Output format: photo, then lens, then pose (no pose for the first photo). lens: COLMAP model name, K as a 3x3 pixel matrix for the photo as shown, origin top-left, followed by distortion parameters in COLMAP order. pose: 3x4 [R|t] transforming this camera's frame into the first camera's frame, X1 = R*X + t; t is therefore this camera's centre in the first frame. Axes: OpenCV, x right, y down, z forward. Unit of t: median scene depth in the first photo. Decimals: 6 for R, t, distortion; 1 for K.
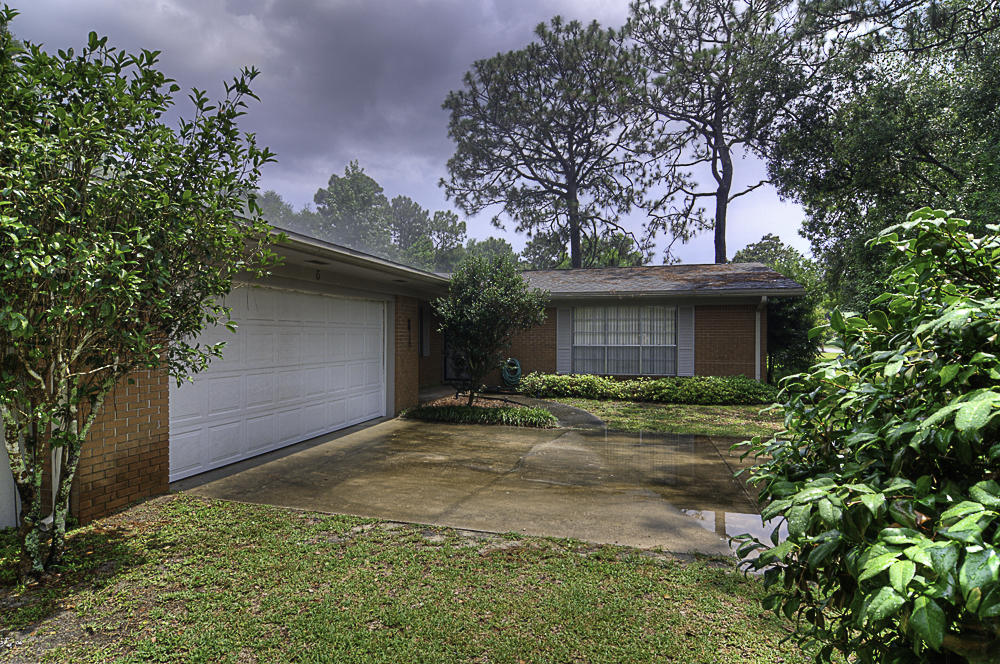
lens RADIAL K [[519.6, 0, 500.0], [0, 519.6, 332.0], [0, 0, 1]] dist [-0.029057, -0.000661]
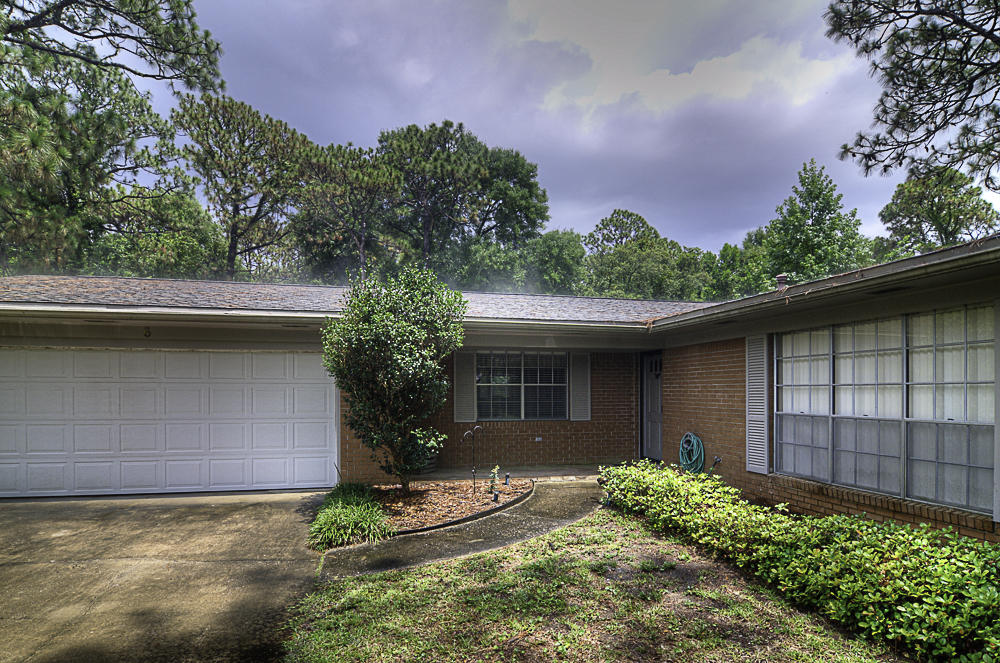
lens RADIAL K [[522.7, 0, 501.2], [0, 522.7, 384.8], [0, 0, 1]] dist [-0.013526, -0.001143]
pose [[0.466237, -0.012237, -0.884575, 0.671193], [0.006619, 0.999925, -0.010345, 0.007067], [0.884635, -0.001032, 0.466283, 0.862731]]
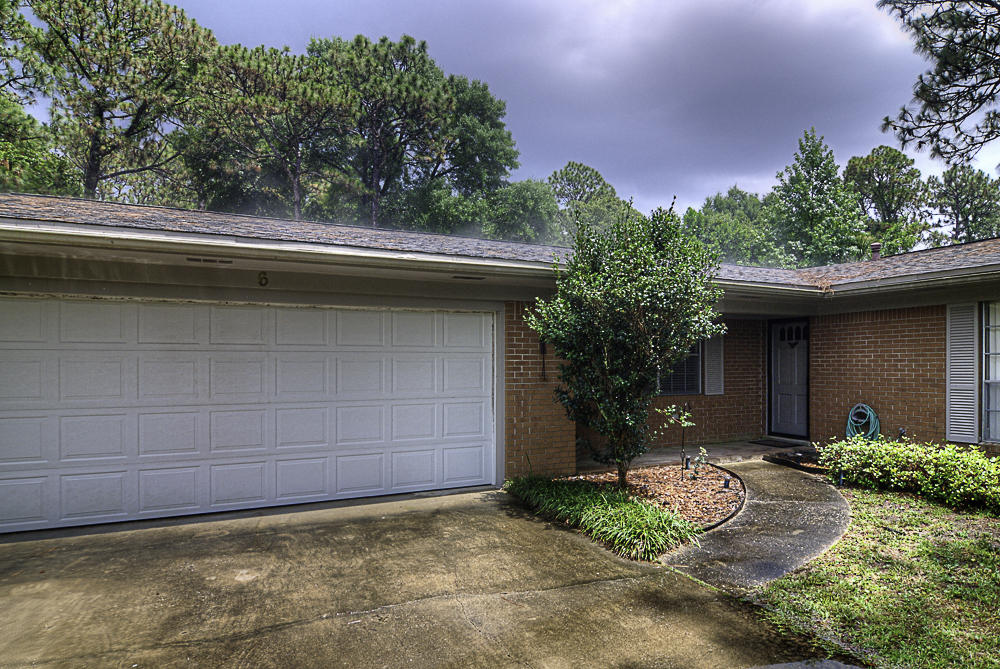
lens RADIAL K [[594.2, 0, 595.2], [0, 594.2, 359.8], [0, 0, 1]] dist [-0.008221, -0.004591]
pose [[0.690423, -0.010902, -0.723324, 0.427383], [0.011839, 0.999923, -0.003771, 0.008021], [0.723309, -0.005959, 0.690499, 0.579091]]
